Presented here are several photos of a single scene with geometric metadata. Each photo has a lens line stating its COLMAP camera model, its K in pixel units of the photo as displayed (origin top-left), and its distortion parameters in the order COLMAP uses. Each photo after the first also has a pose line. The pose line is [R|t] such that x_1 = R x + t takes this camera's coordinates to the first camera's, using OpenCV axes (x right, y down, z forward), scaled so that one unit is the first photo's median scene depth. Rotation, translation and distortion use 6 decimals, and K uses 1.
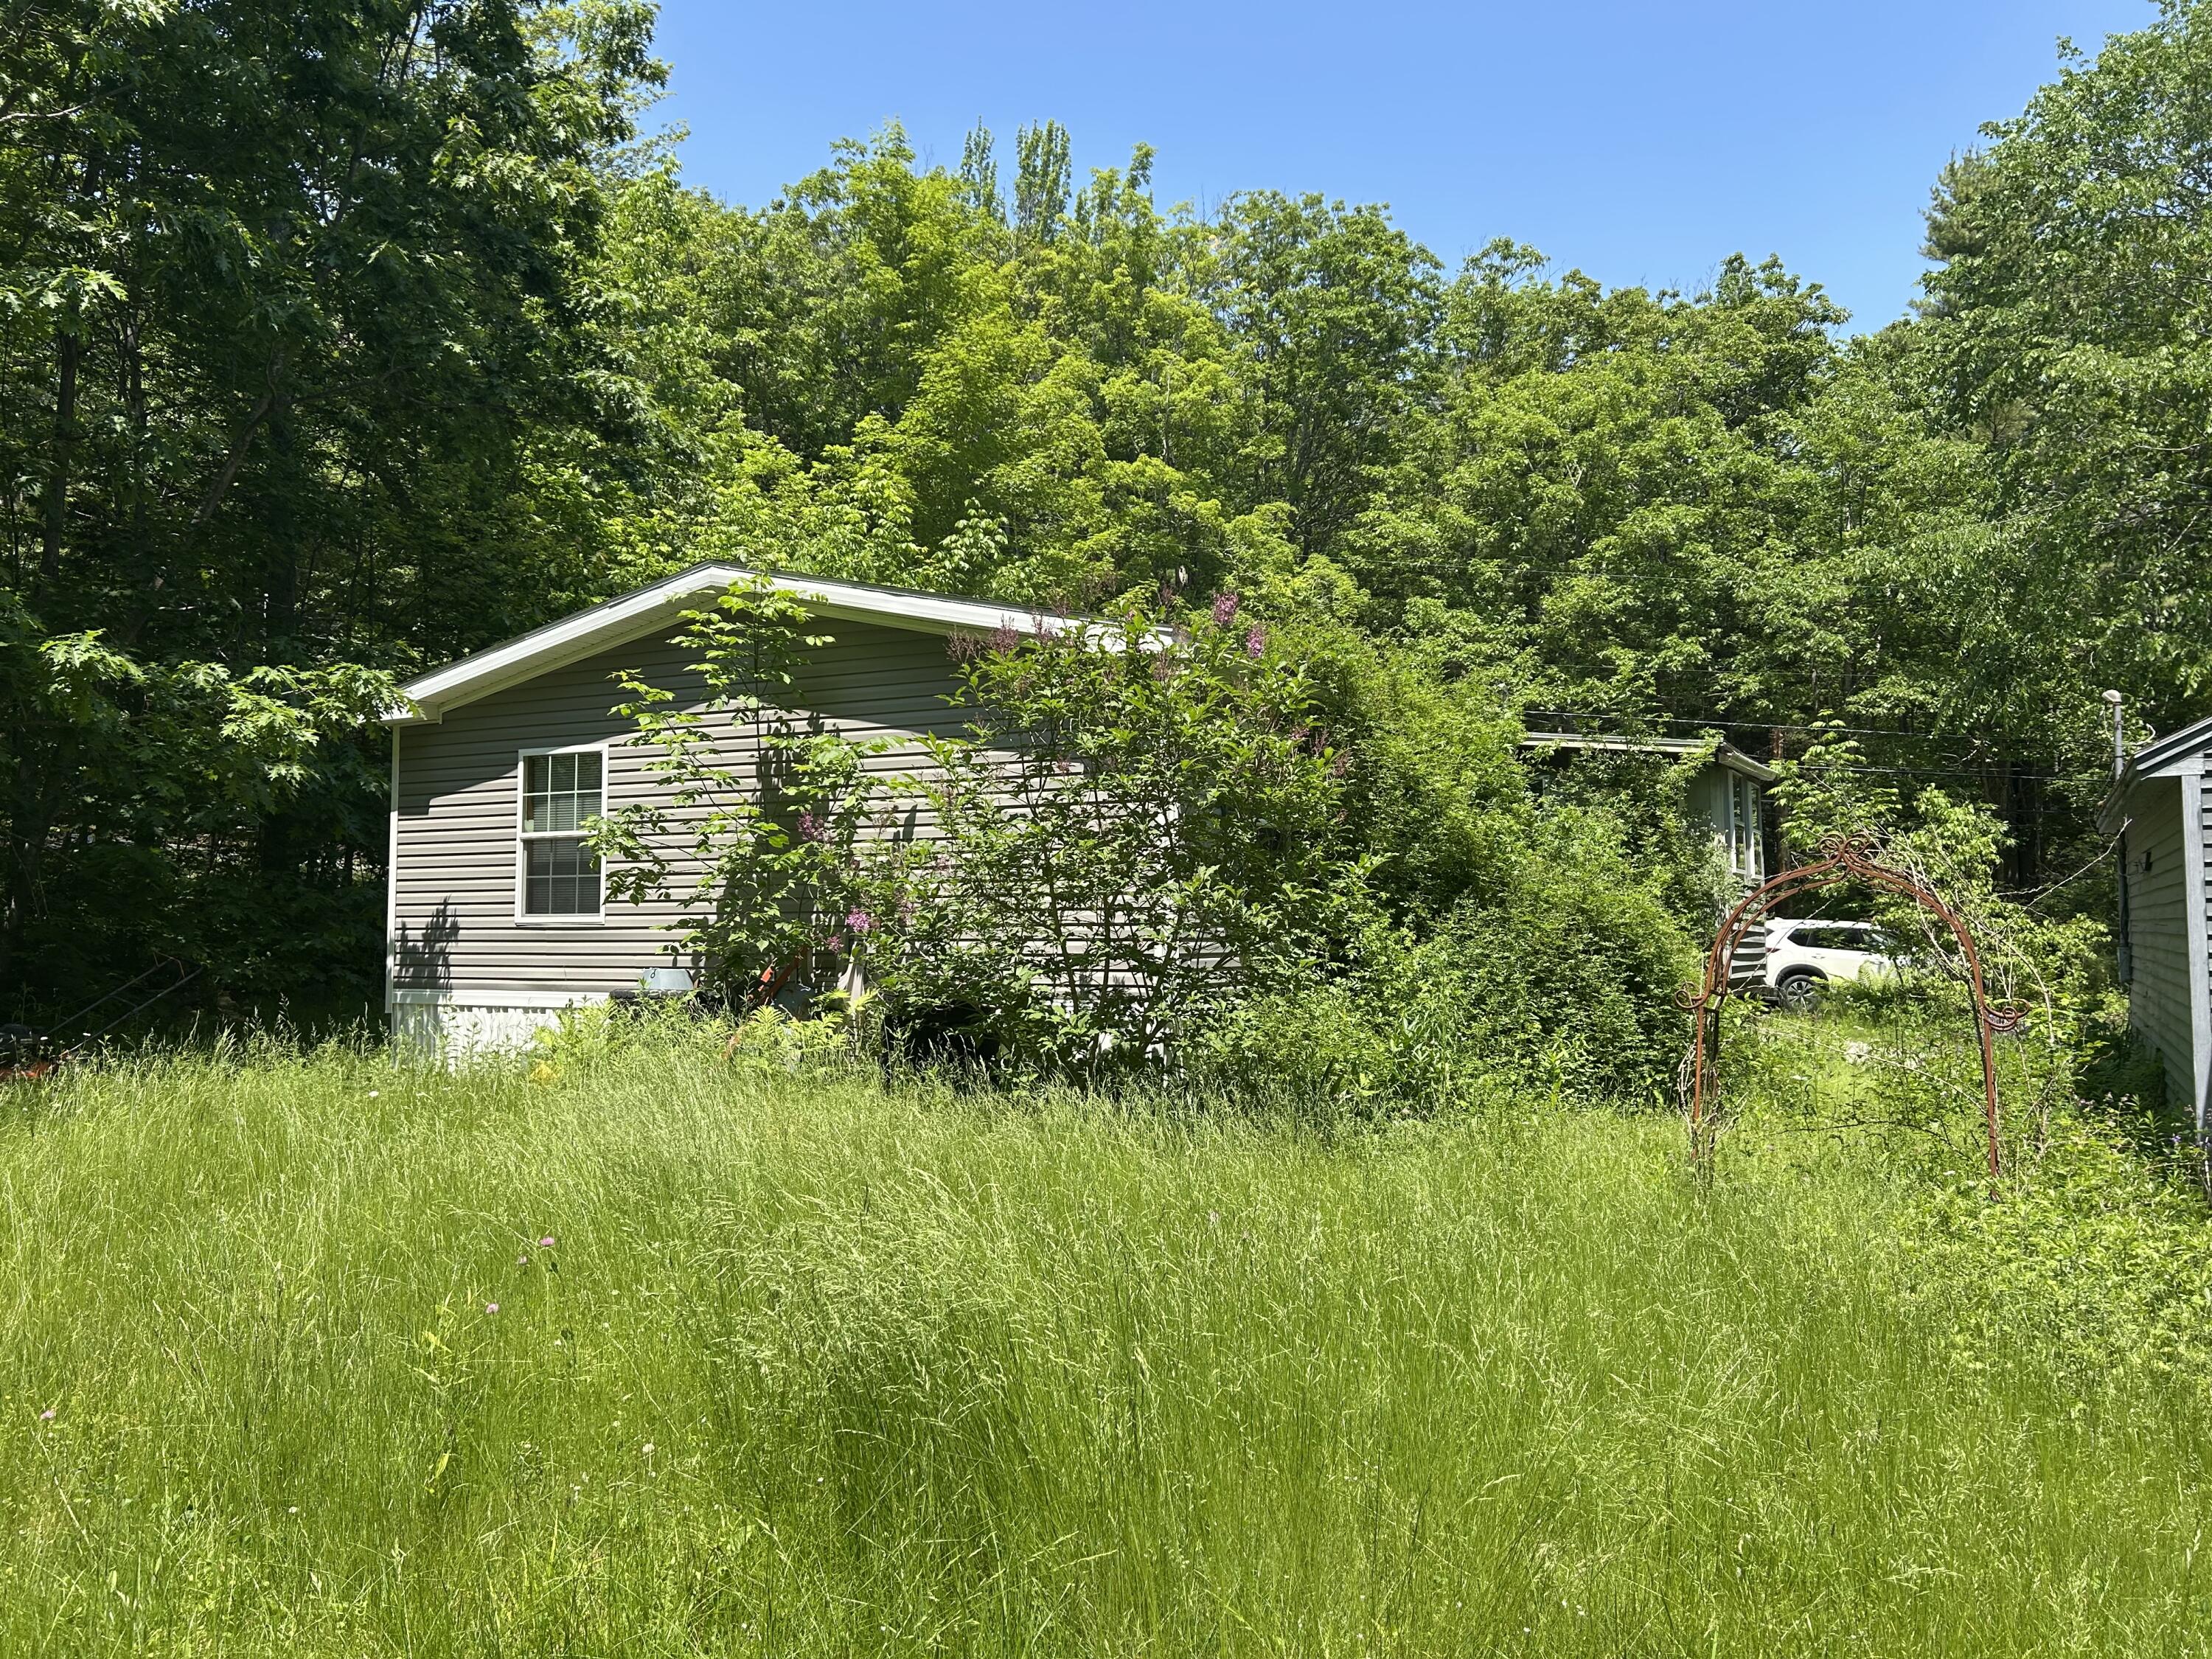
lens RADIAL K [[1649.2, 0, 1106.5], [0, 1649.2, 829.9], [0, 0, 1]] dist [0.055594, -0.058504]
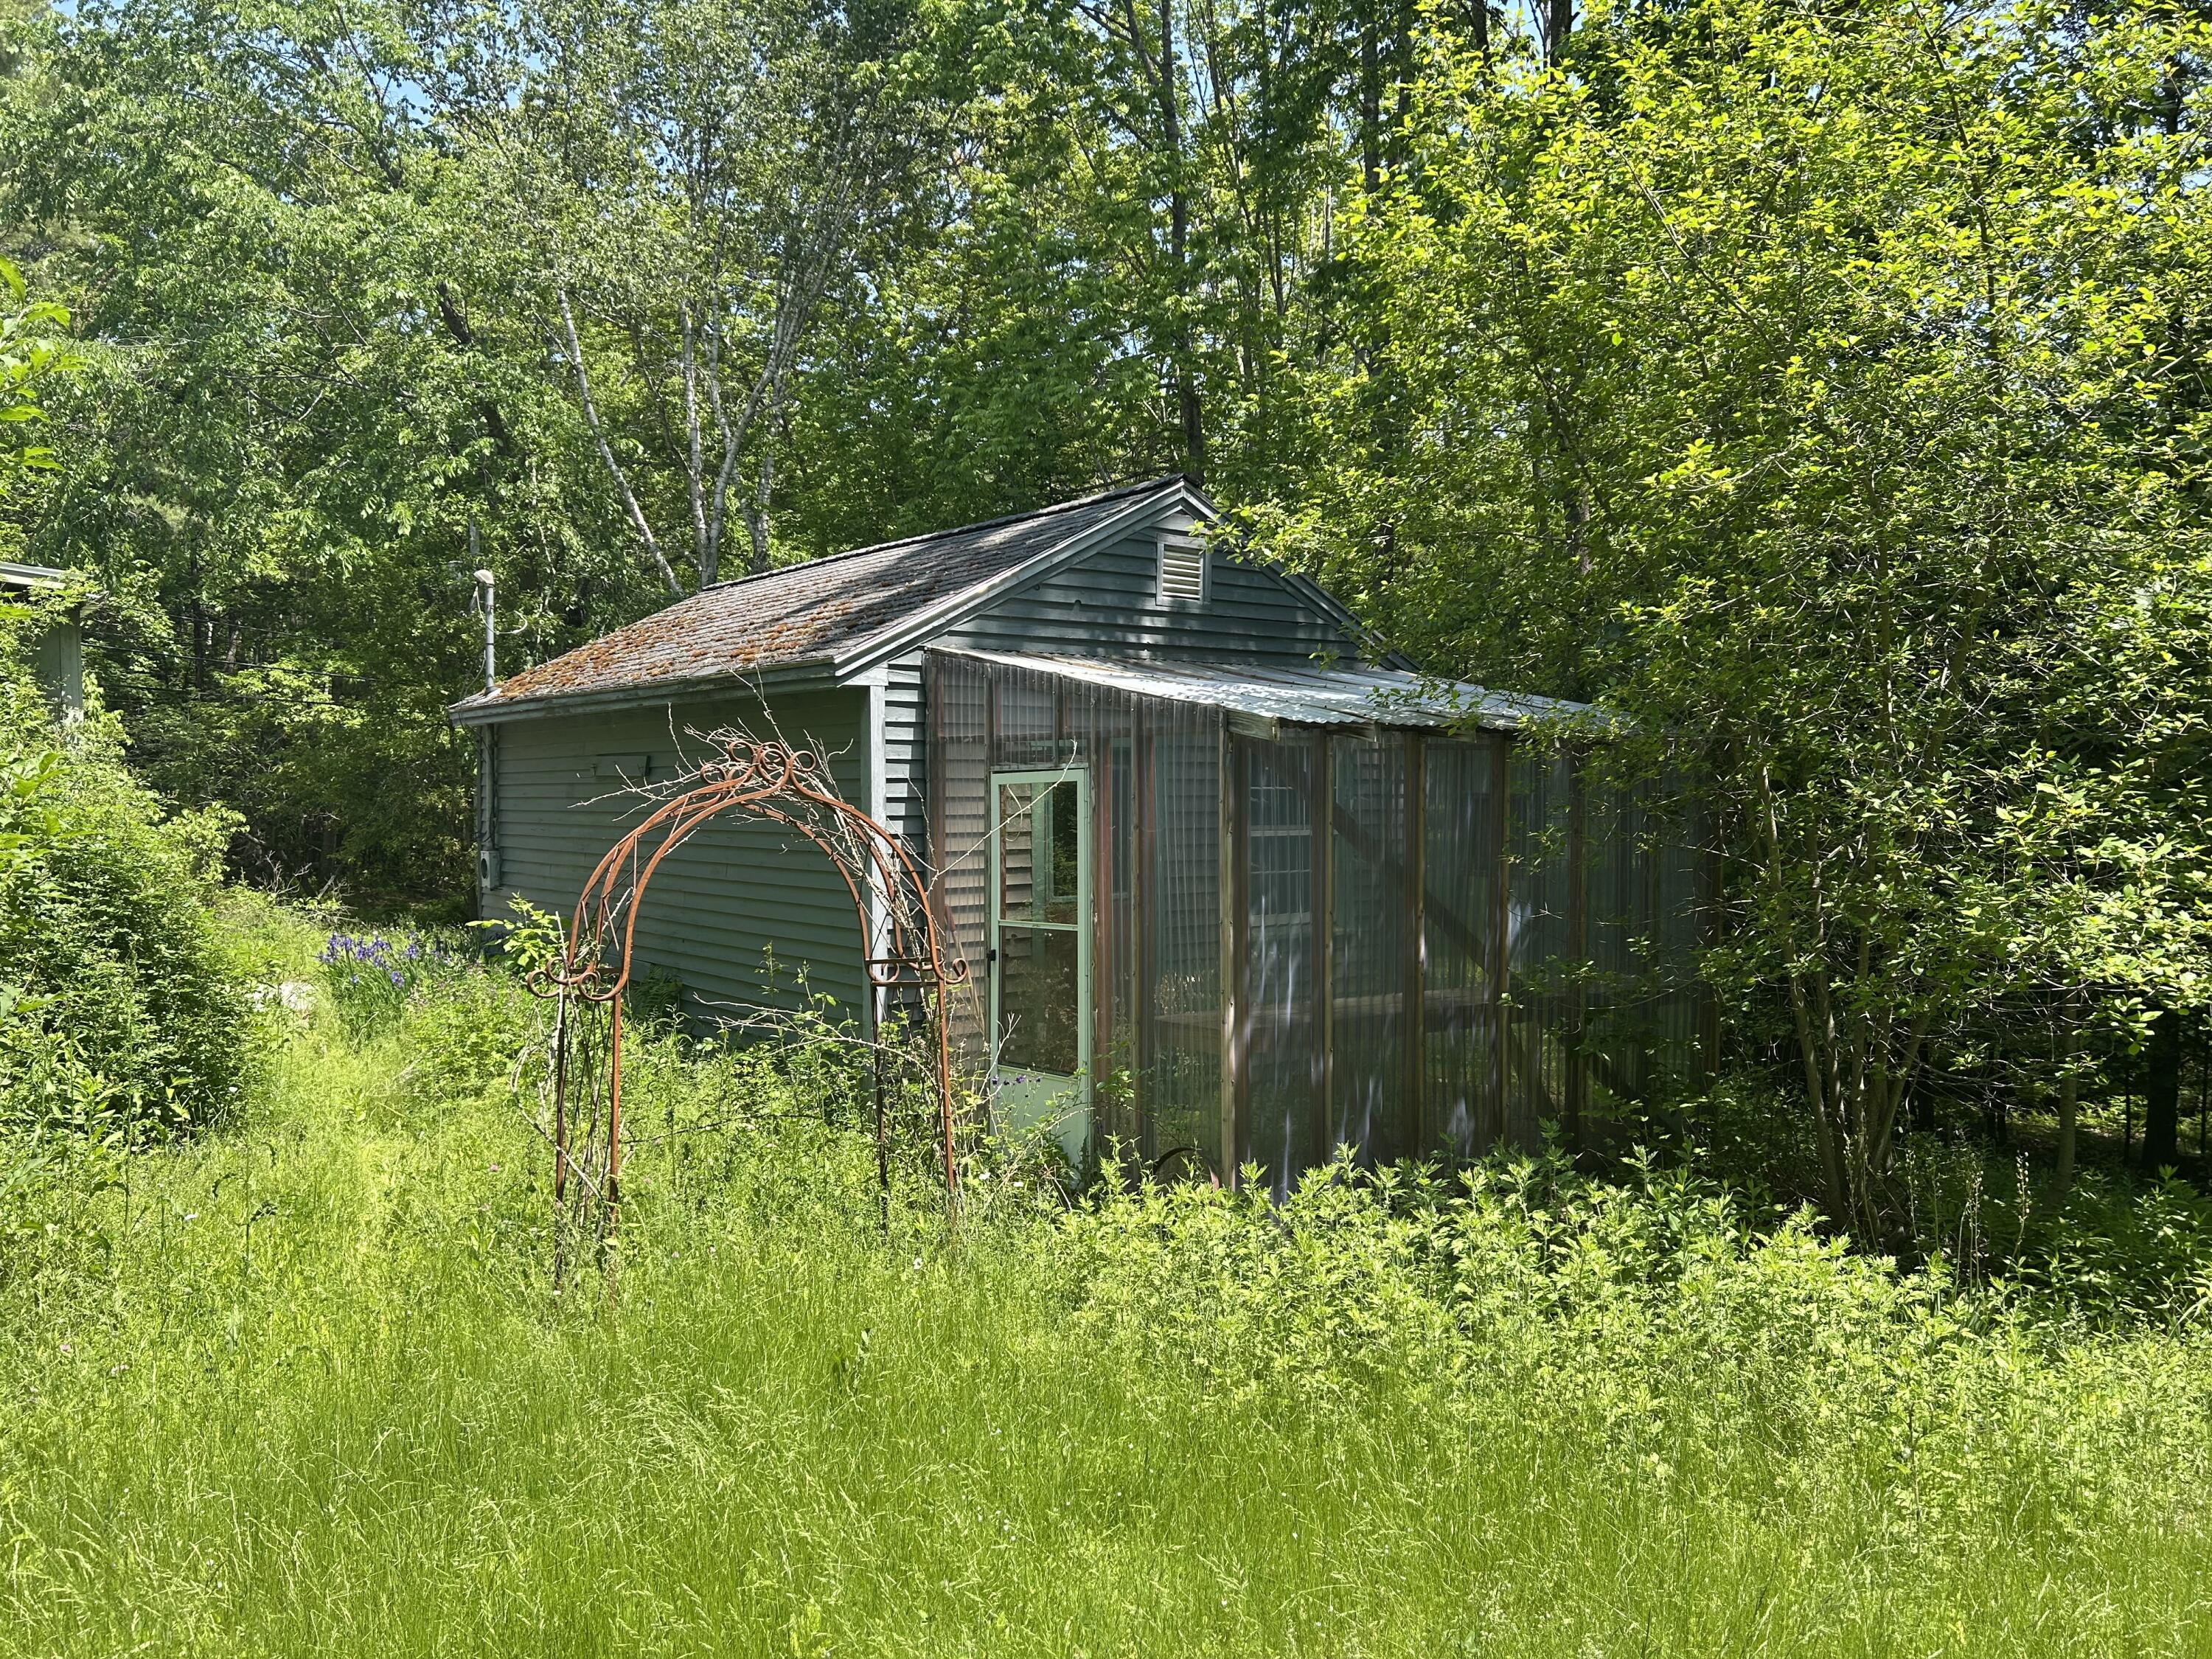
lens RADIAL K [[1649.2, 0, 1106.4], [0, 1649.2, 828.2], [0, 0, 1]] dist [0.055594, -0.058504]
pose [[0.410825, -0.019558, 0.911504, -0.118300], [-0.049477, 0.997818, 0.043709, 0.000242], [-0.910371, -0.063055, 0.408961, 0.395199]]
